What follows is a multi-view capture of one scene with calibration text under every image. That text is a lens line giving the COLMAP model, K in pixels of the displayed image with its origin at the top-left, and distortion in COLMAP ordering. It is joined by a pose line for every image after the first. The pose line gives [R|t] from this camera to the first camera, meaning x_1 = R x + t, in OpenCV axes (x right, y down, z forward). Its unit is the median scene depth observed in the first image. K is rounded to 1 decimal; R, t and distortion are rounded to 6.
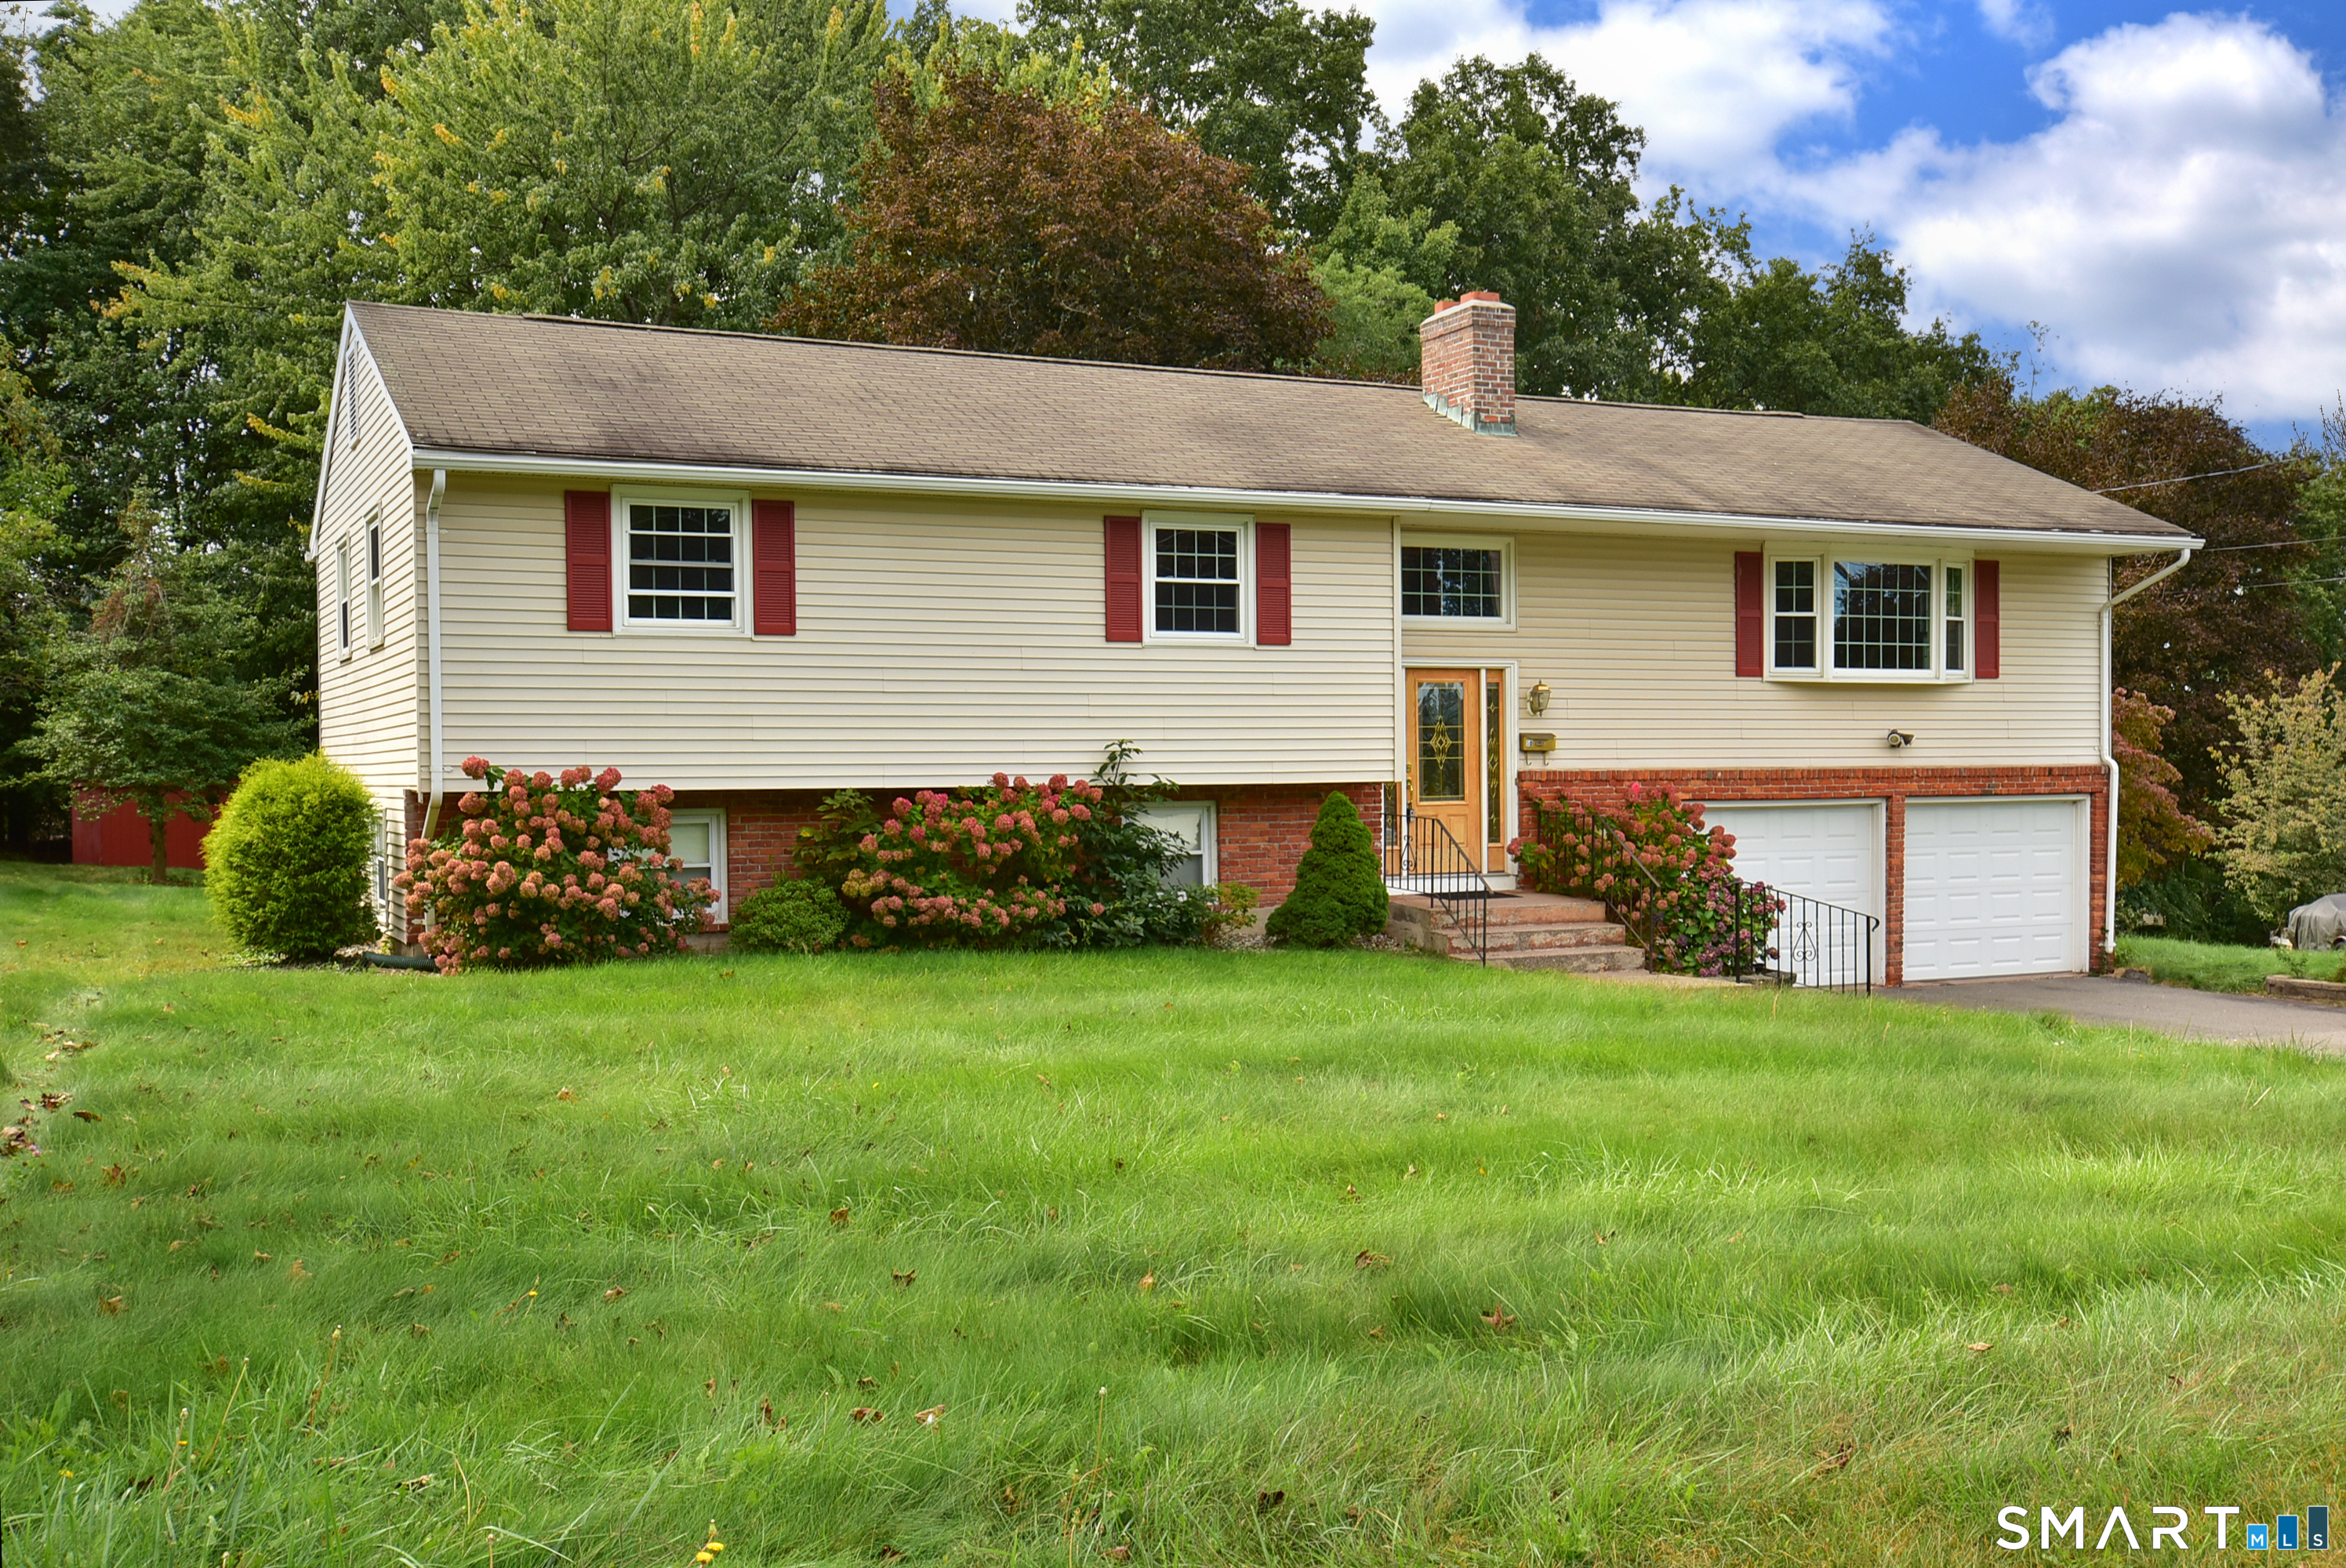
lens RADIAL K [[2430.1, 0, 1173.3], [0, 2430.1, 783.7], [0, 0, 1]] dist [0.003880, 0.000000]
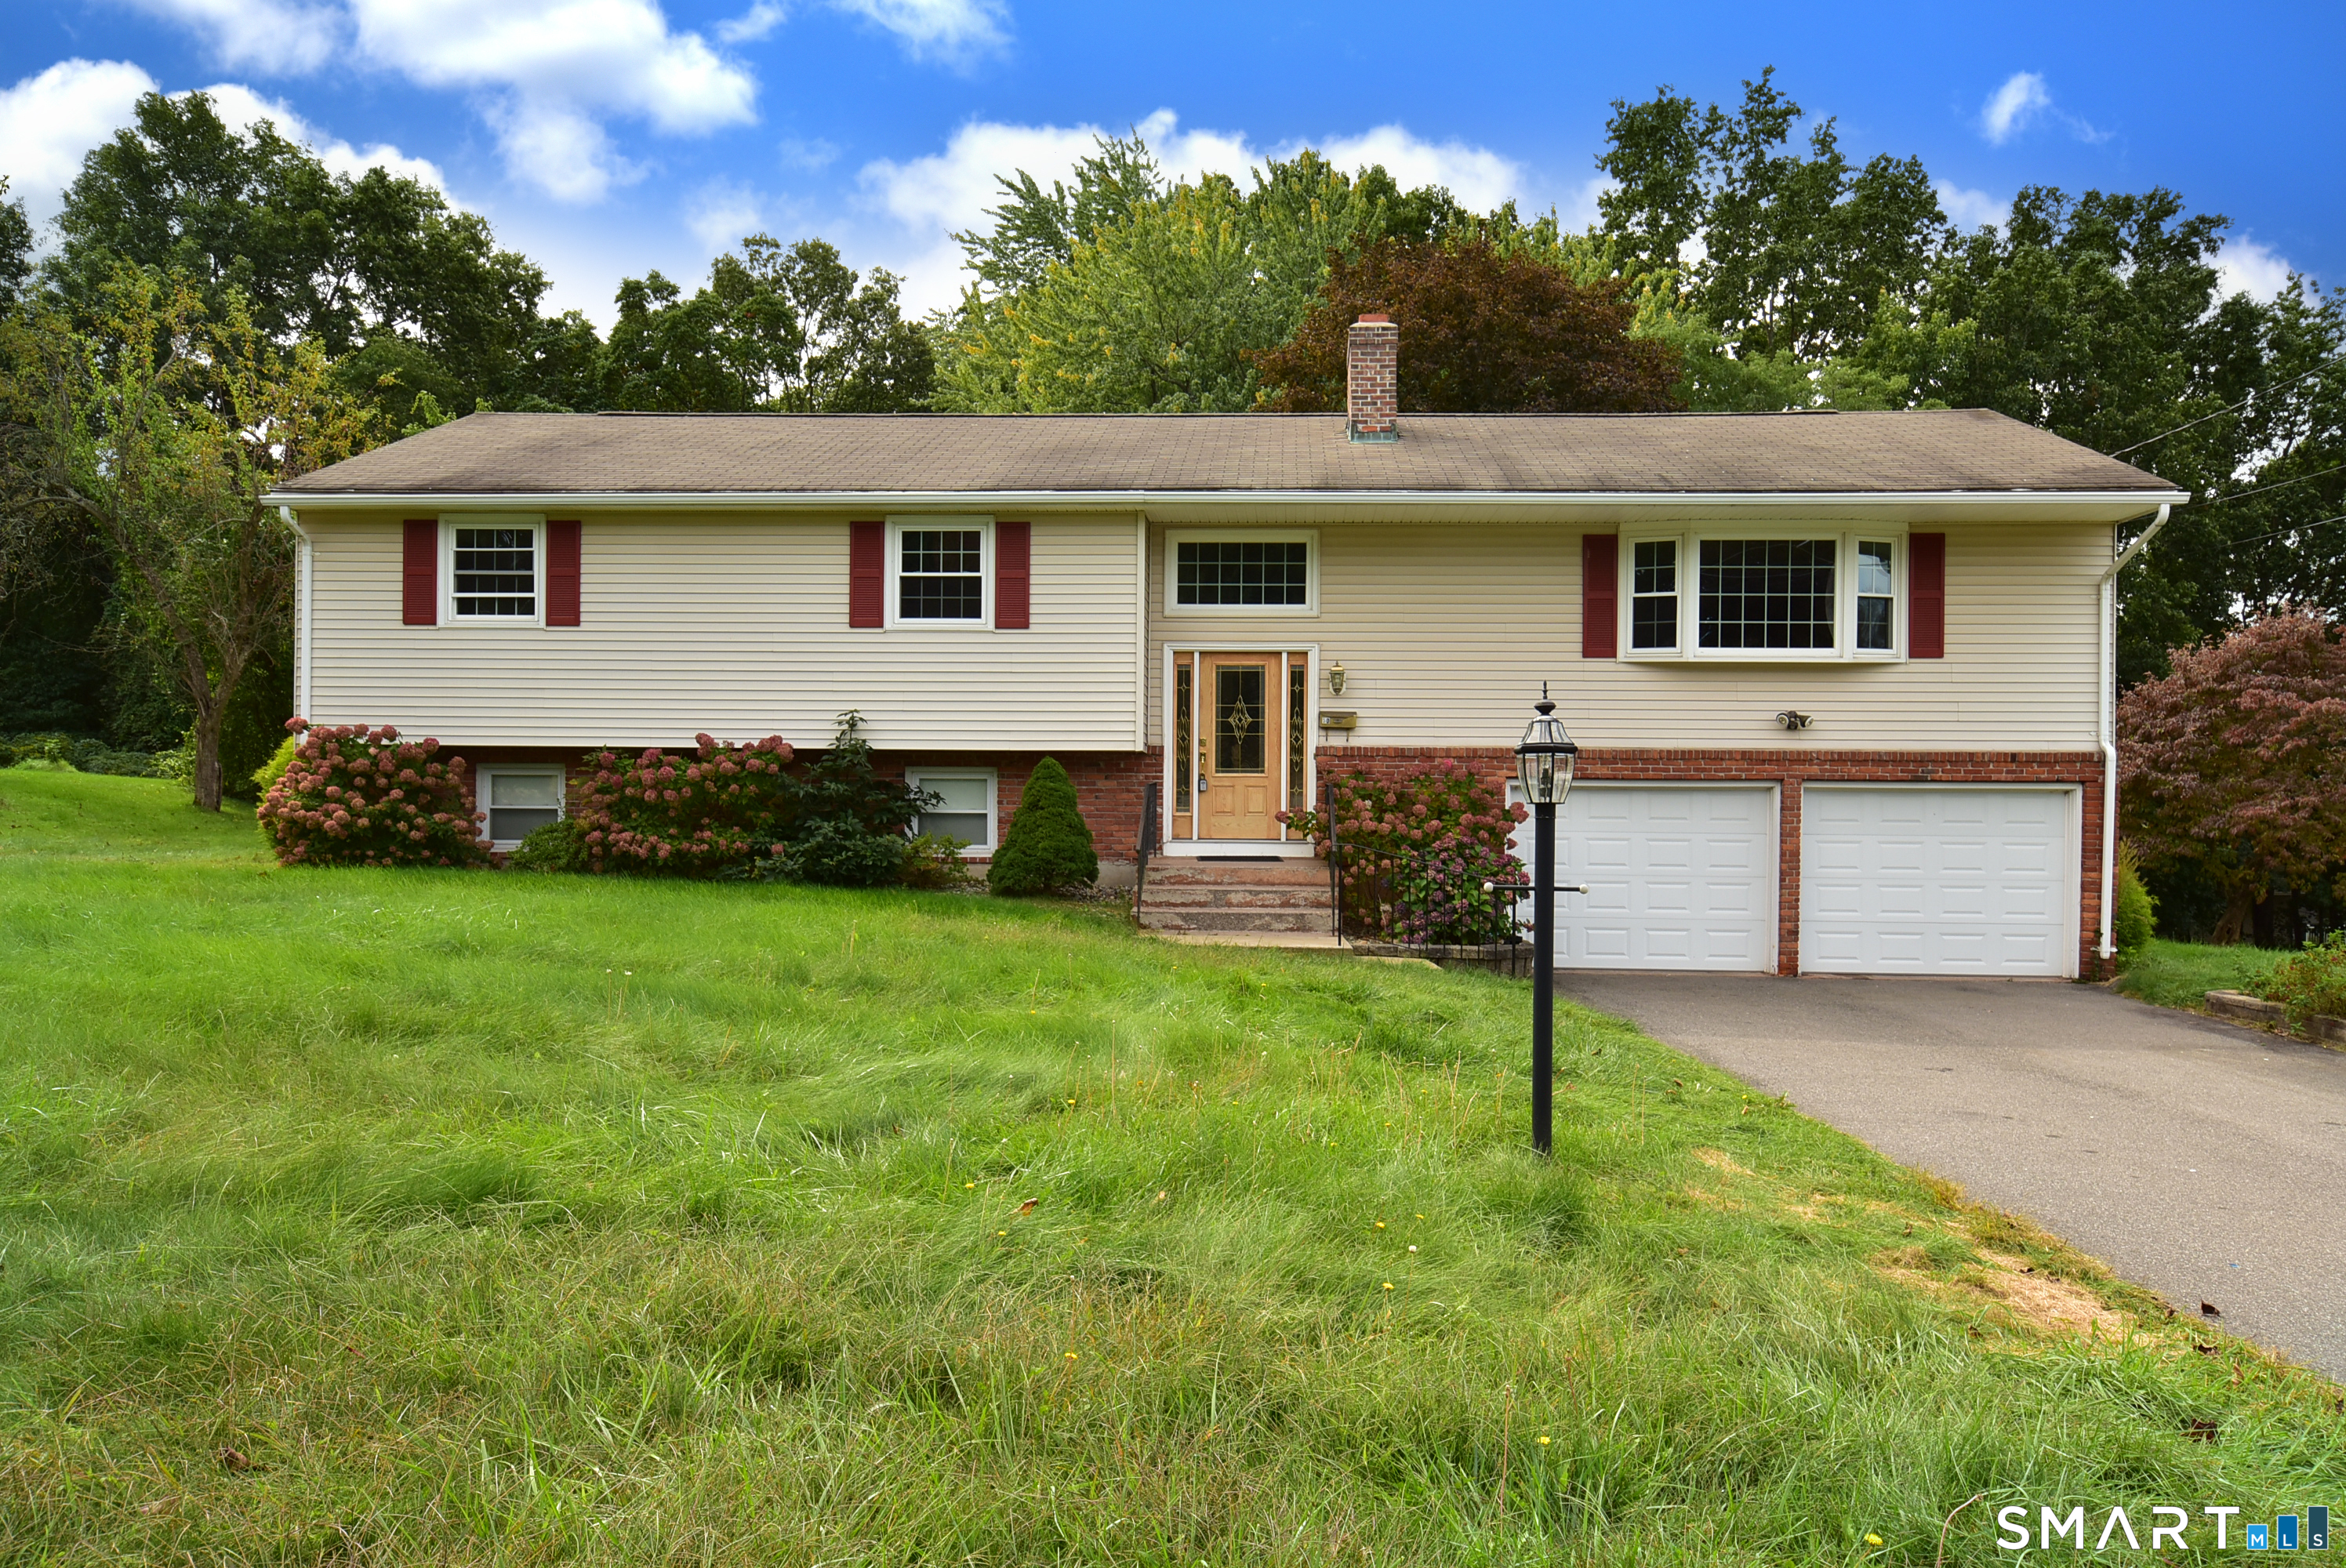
lens RADIAL K [[1681.5, 0, 1172.9], [0, 1681.5, 783.8], [0, 0, 1]] dist [0.003801, -0.001517]
pose [[0.867757, 0.006404, -0.496948, 0.457913], [-0.019459, 0.999588, -0.021097, 0.028290], [0.496608, 0.027977, 0.867524, 0.326461]]
